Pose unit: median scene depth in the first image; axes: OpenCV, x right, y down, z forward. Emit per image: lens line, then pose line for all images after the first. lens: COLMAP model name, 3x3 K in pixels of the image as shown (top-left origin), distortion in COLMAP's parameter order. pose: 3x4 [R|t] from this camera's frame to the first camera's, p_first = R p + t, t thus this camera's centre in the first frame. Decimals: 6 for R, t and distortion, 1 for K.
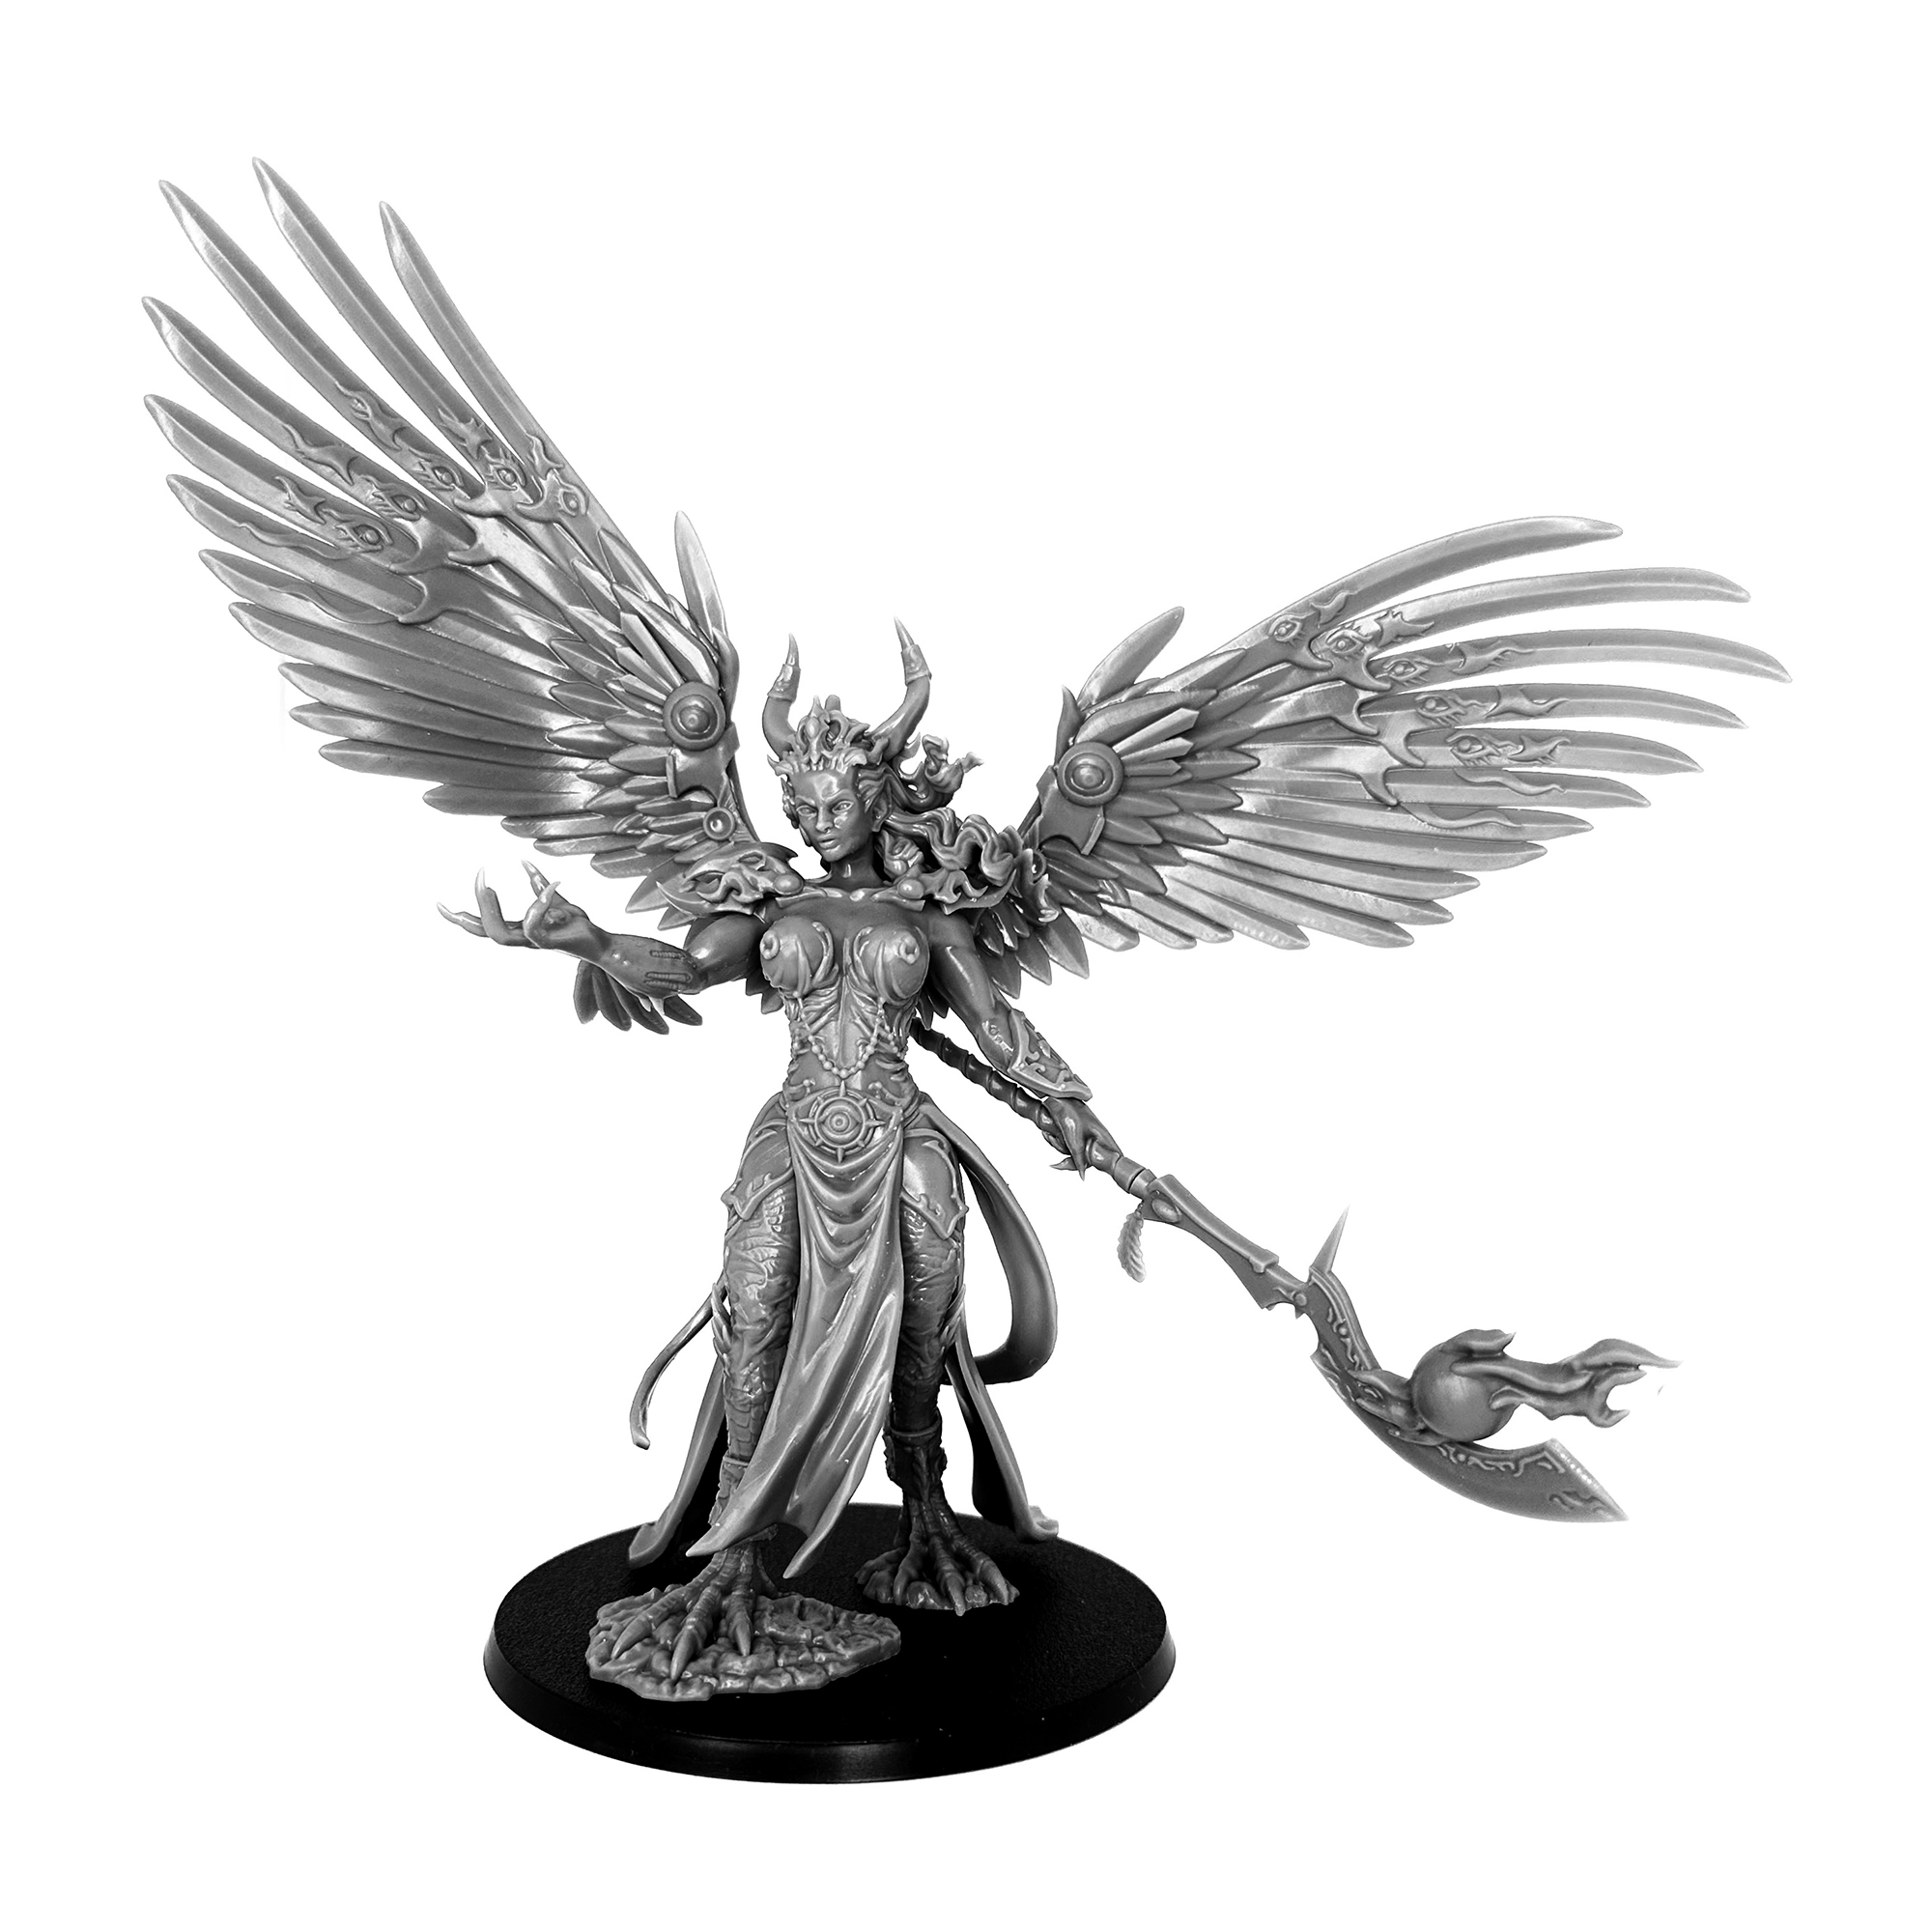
lens RADIAL K [[1971.8, 0, 963.9], [0, 1971.8, 1096.4], [0, 0, 1]] dist [0.046516, -0.015367]
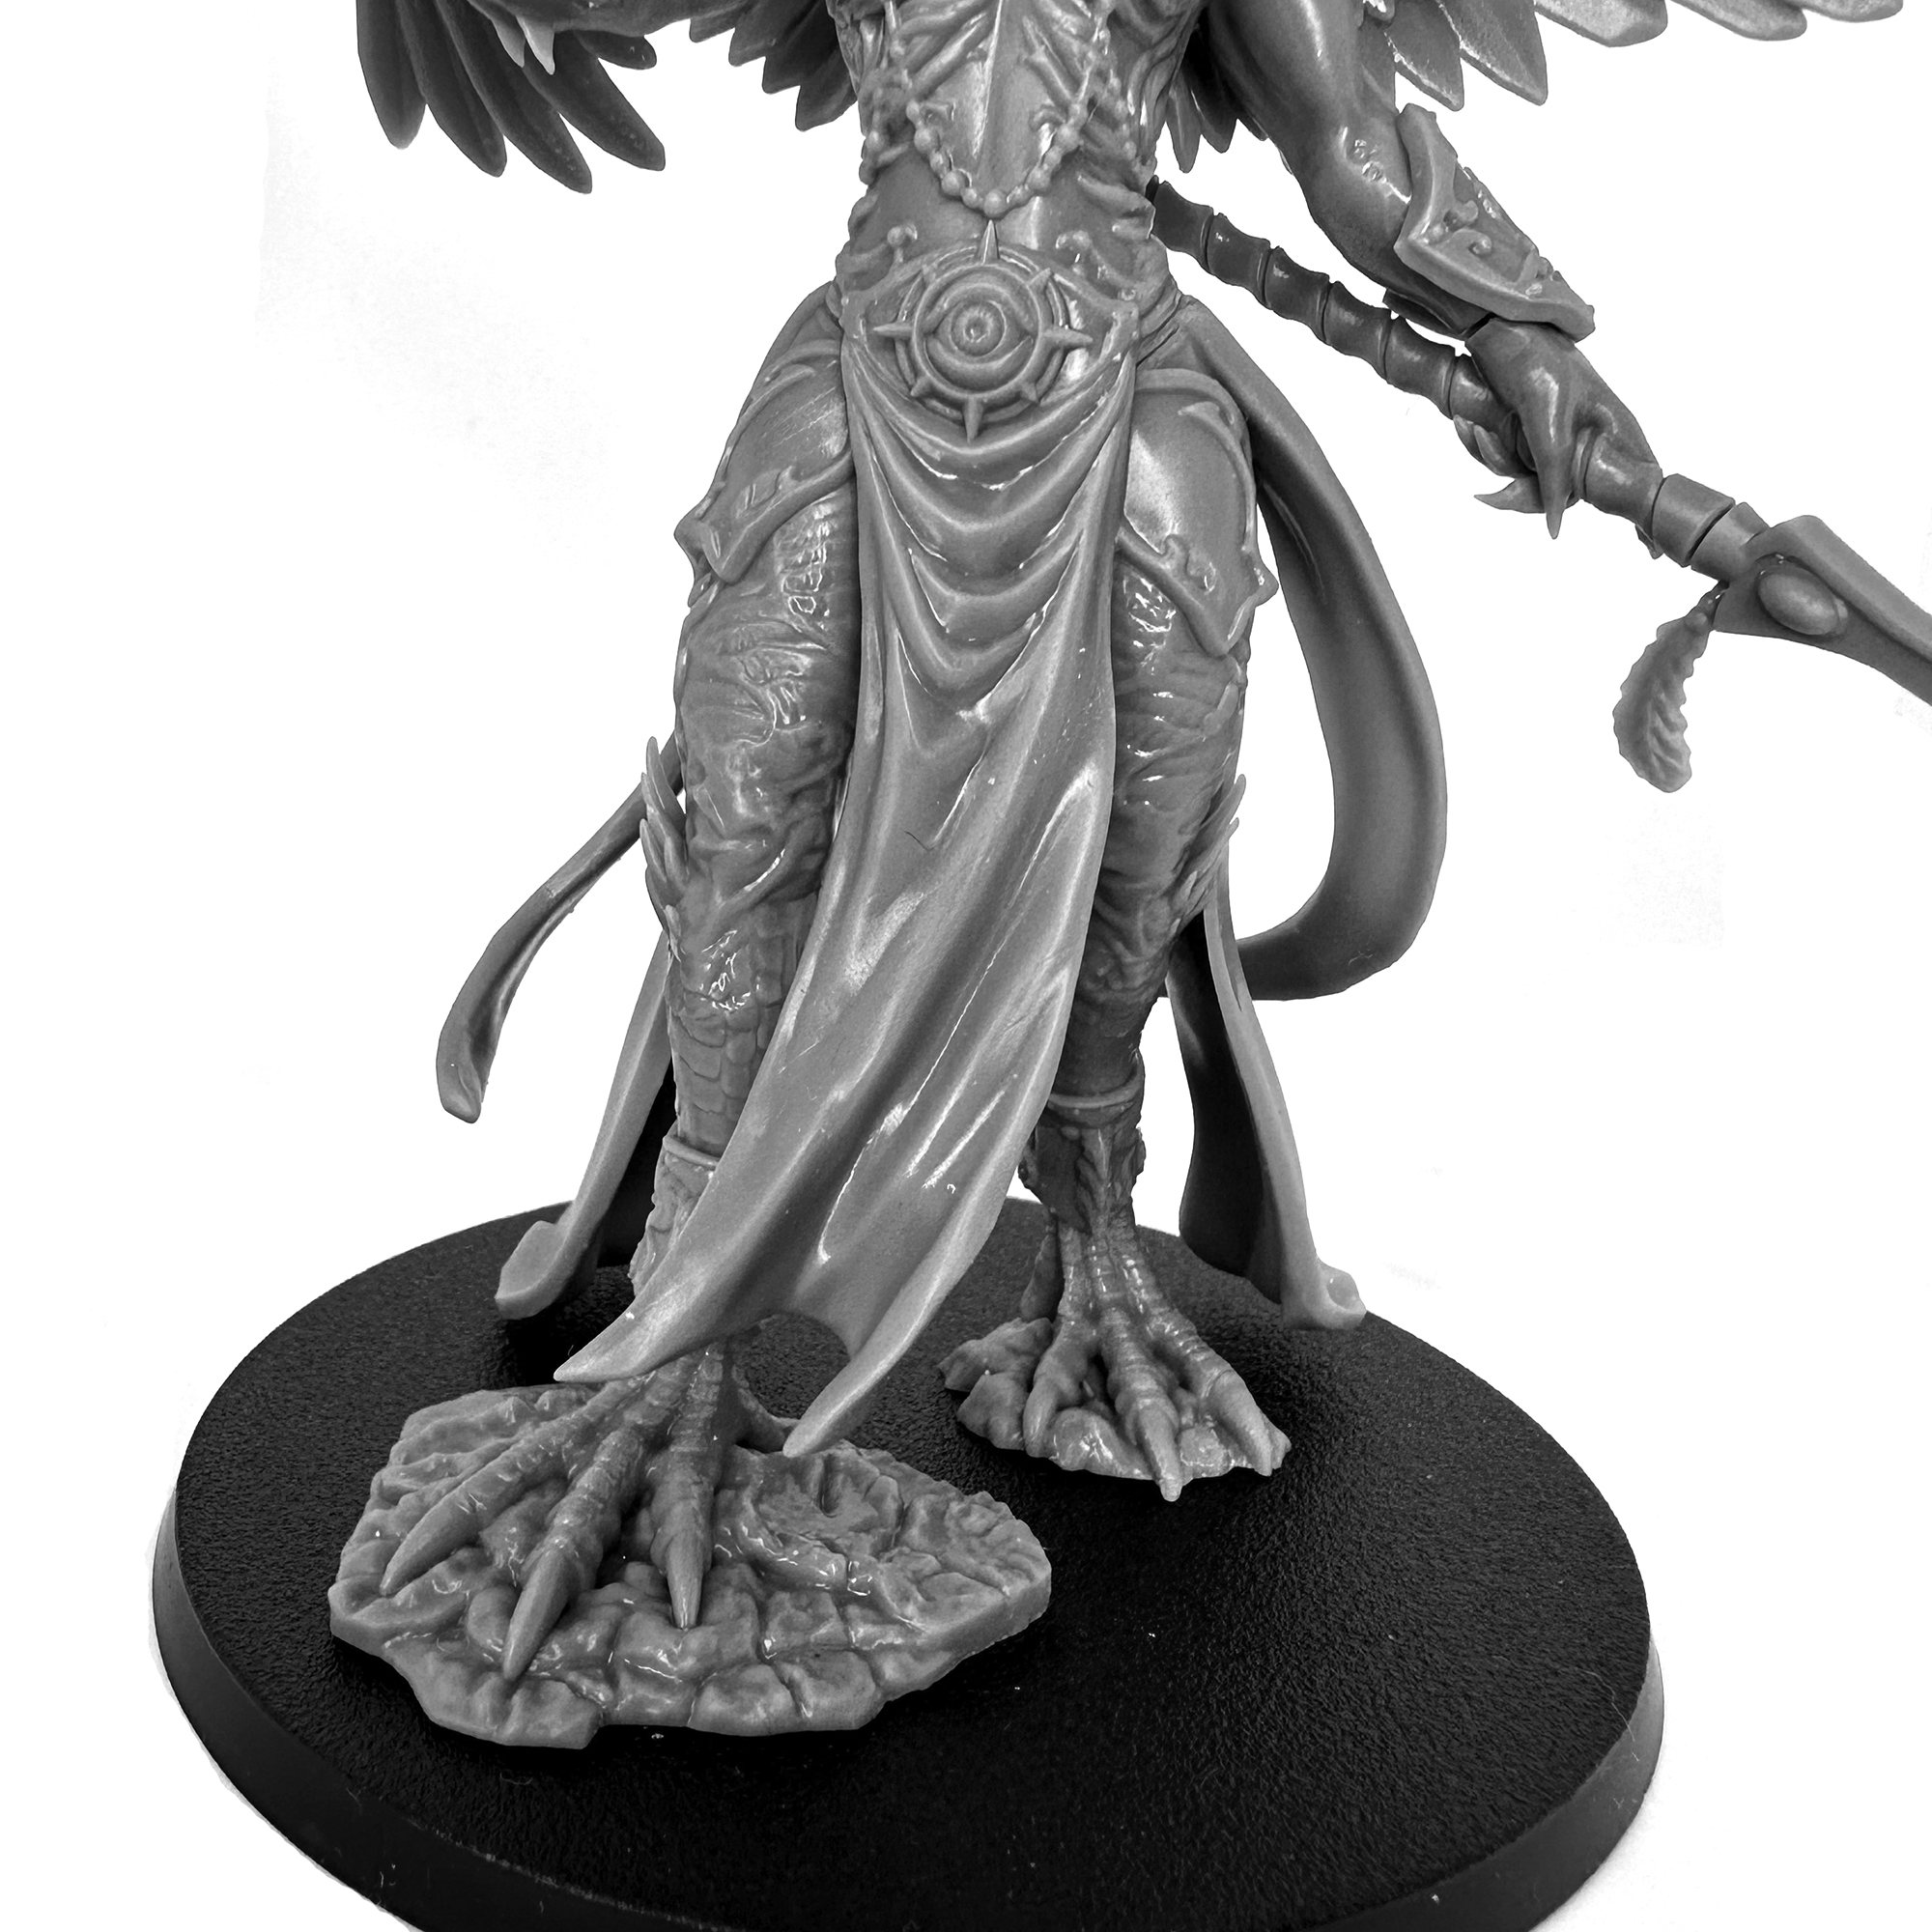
lens RADIAL K [[1908.3, 0, 772.6], [0, 1908.3, 1005.5], [0, 0, 1]] dist [-0.012875, -0.015831]
pose [[0.990325, 0.061856, -0.124222, -0.047814], [-0.039127, 0.983305, 0.177707, 0.078145], [0.133140, -0.171127, 0.976212, 0.602360]]
